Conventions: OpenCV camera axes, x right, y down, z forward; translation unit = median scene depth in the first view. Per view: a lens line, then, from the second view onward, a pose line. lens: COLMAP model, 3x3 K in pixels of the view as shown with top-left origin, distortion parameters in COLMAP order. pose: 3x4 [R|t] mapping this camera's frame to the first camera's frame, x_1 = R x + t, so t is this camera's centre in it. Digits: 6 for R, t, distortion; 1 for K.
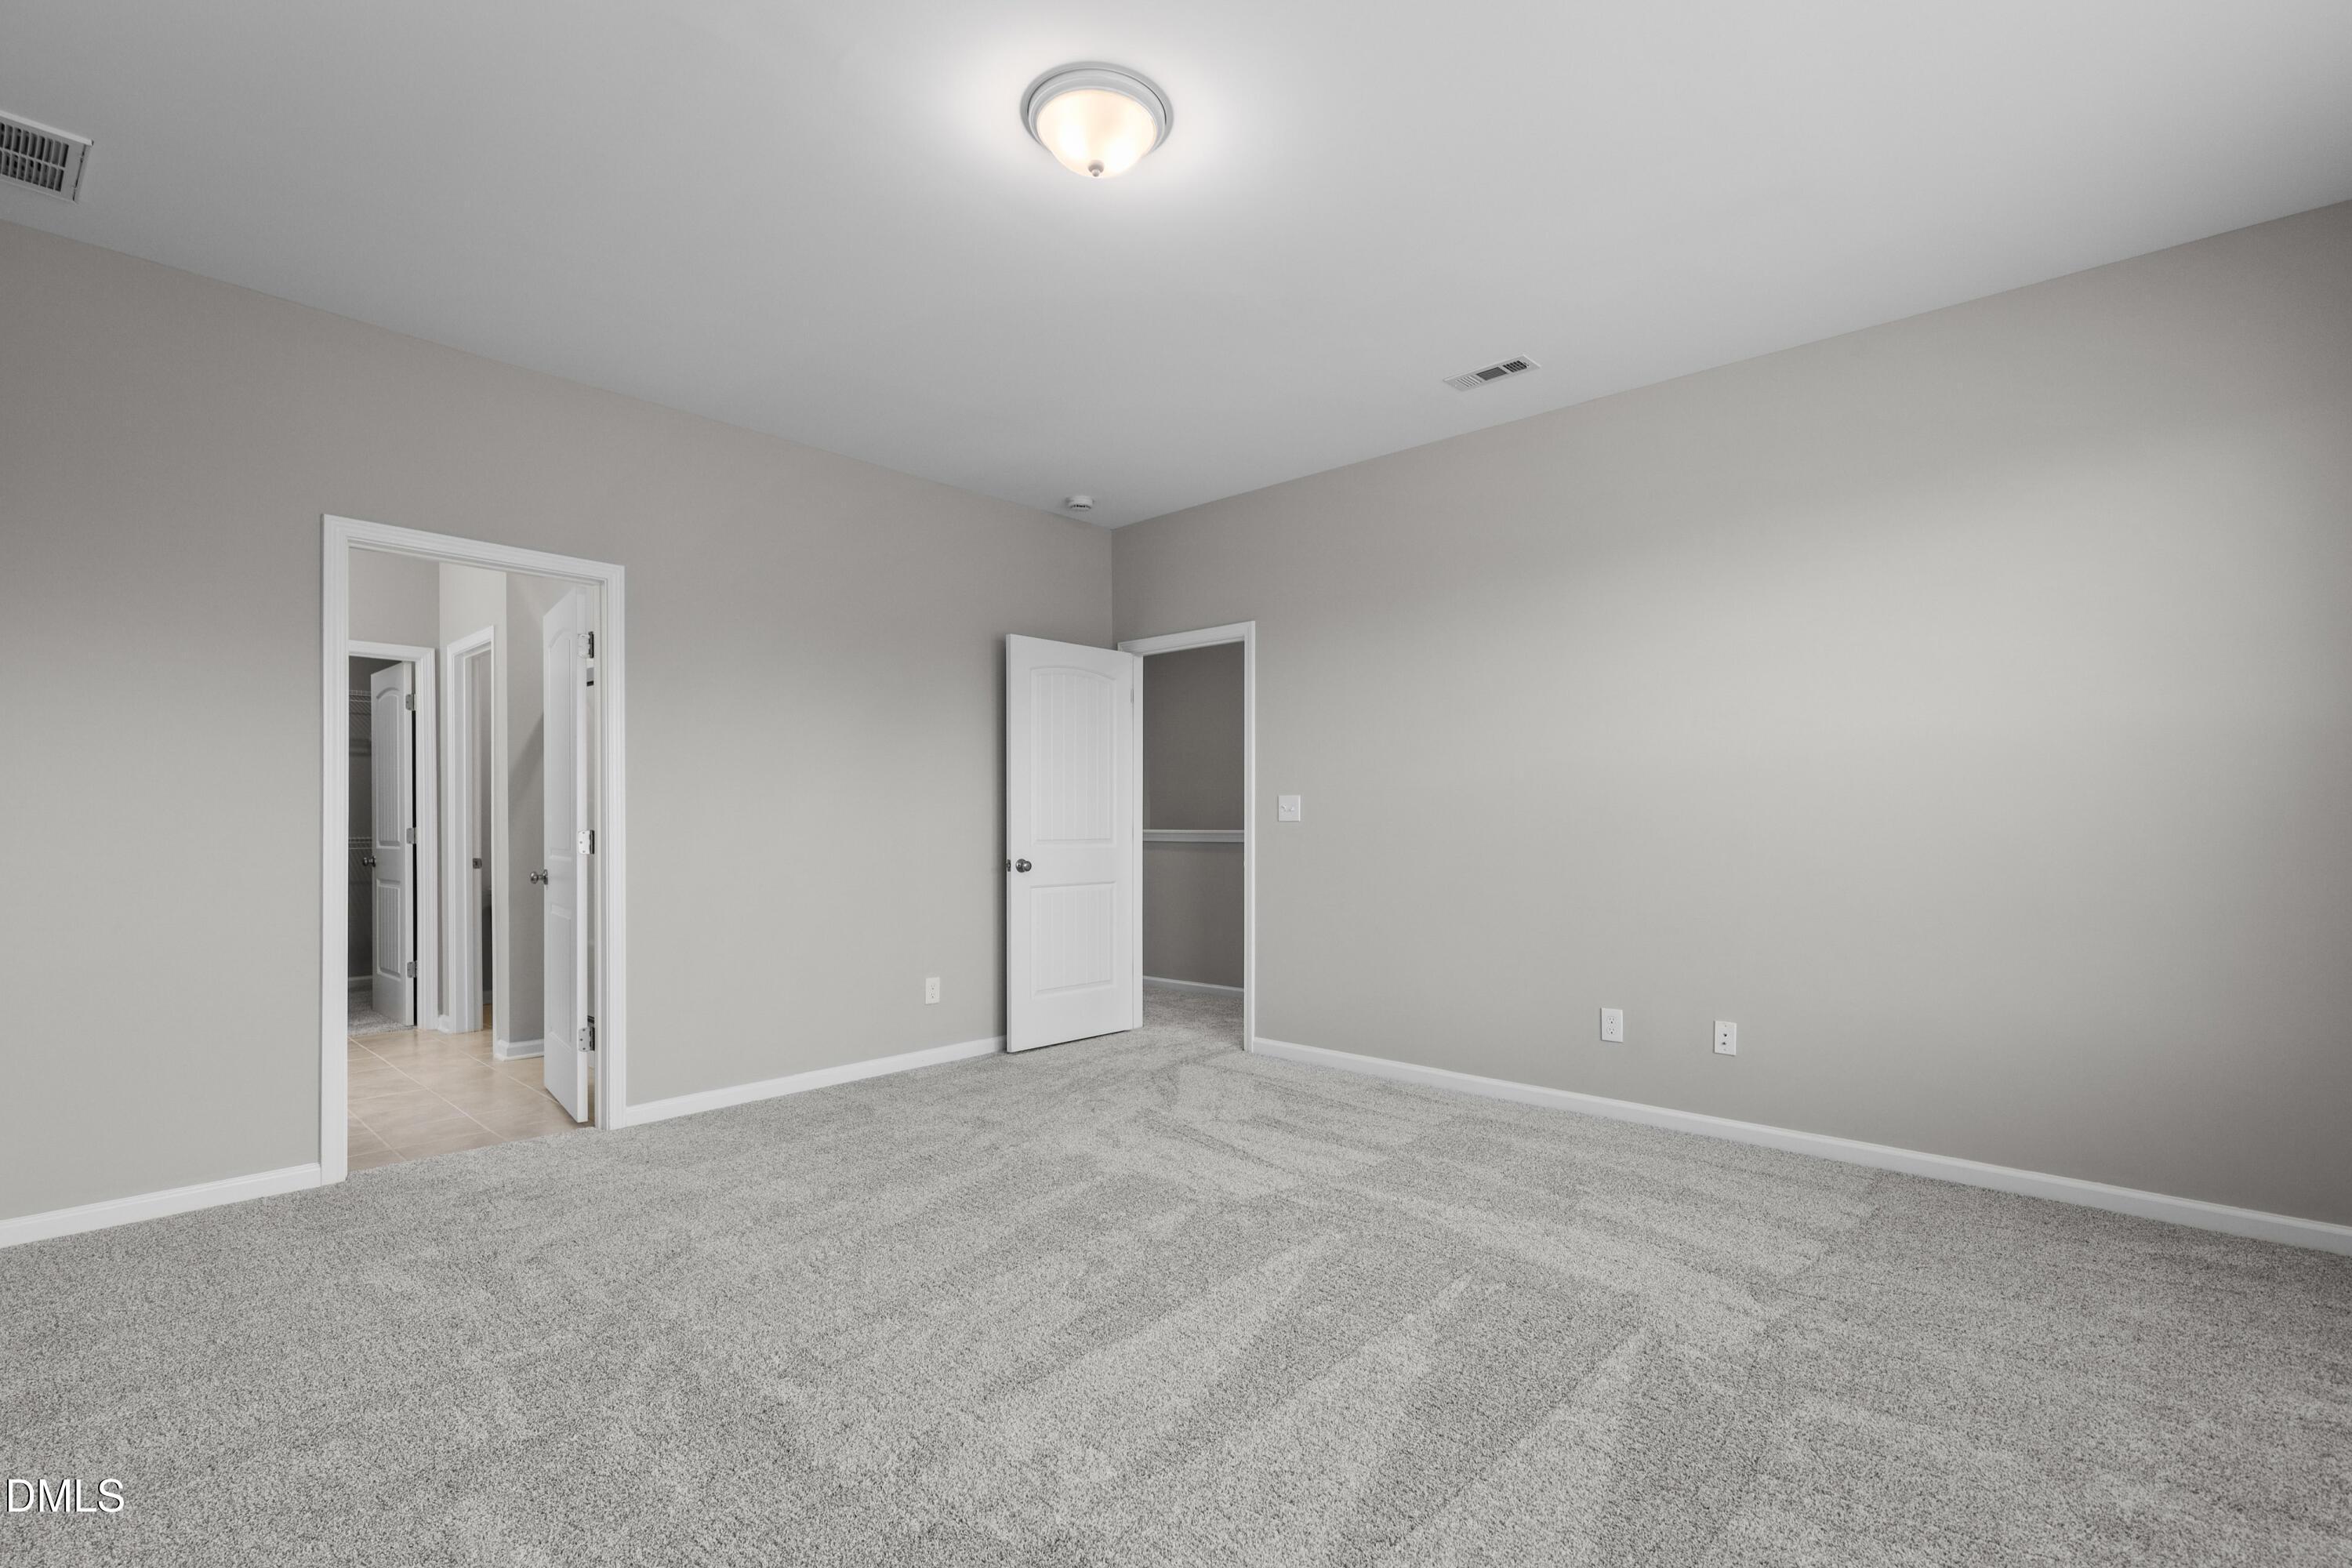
lens RADIAL K [[1062.2, 0, 1183.2], [0, 1062.2, 796.7], [0, 0, 1]] dist [0.000366, 0.000163]
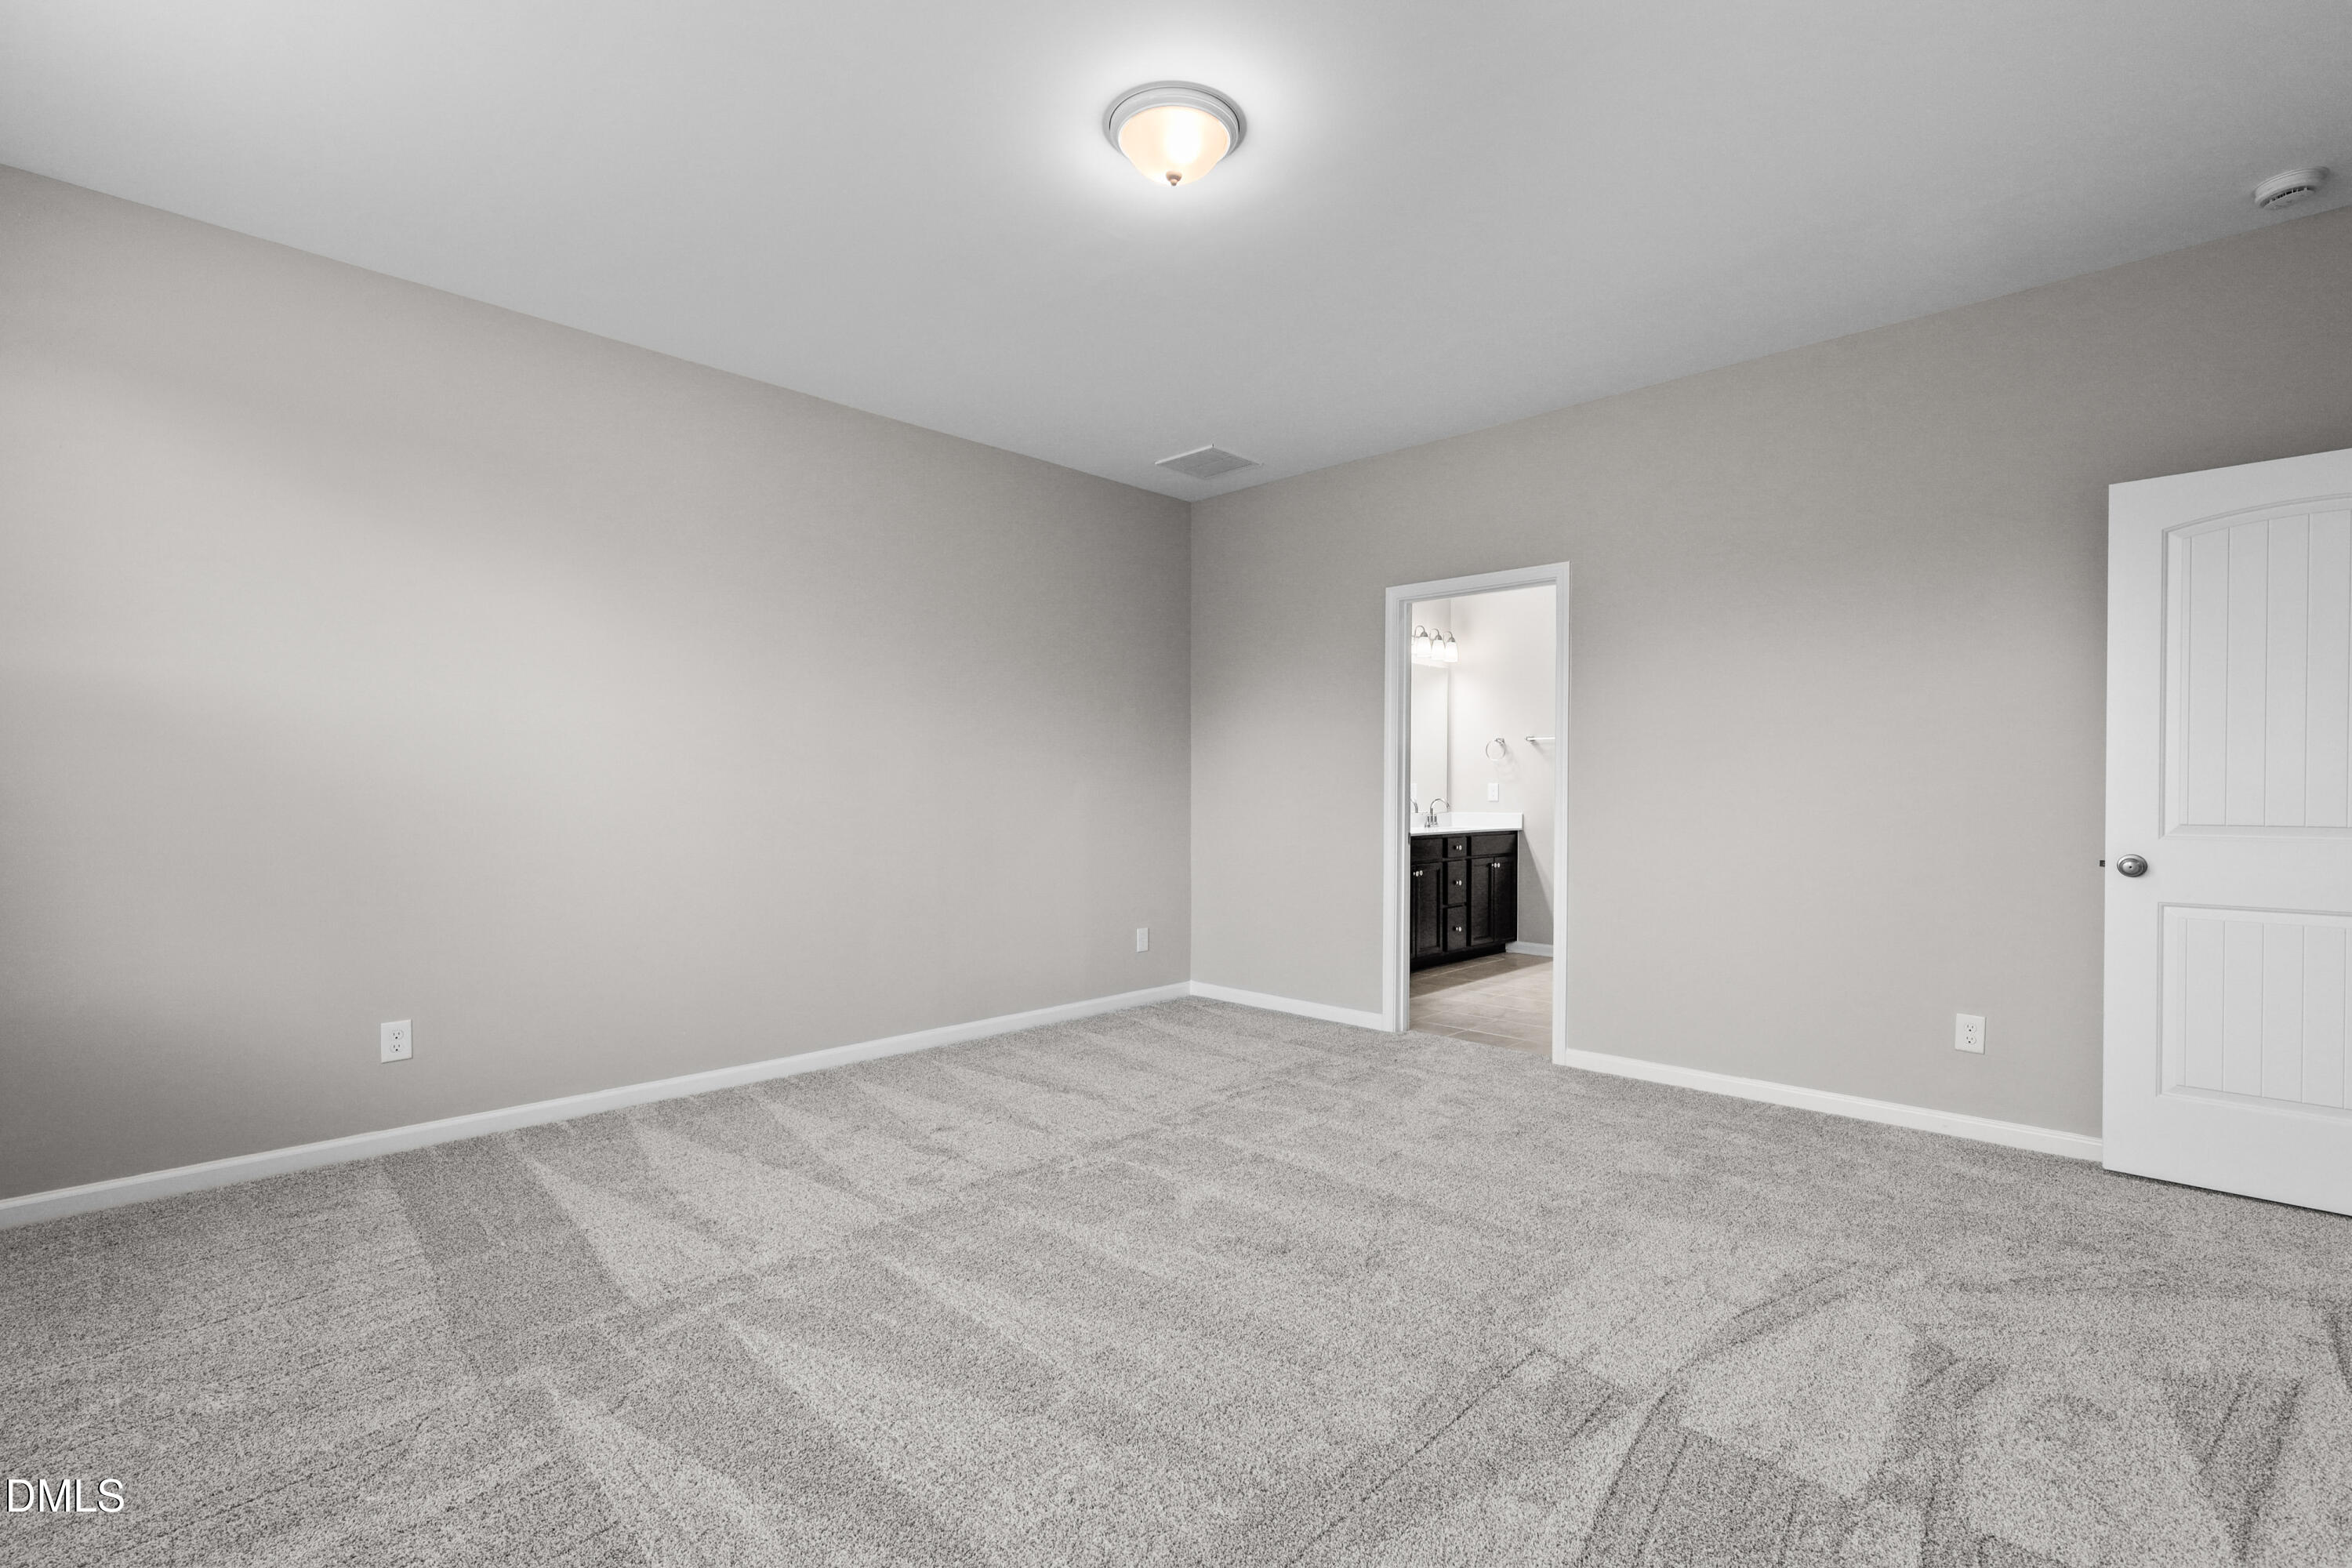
lens RADIAL K [[1062.2, 0, 1183.2], [0, 1062.2, 796.7], [0, 0, 1]] dist [0.000366, 0.000163]
pose [[-0.025072, 0.005766, -0.999669, 0.608179], [0.022748, 0.999728, 0.005196, 0.013167], [0.999427, -0.022610, -0.025196, 0.640177]]
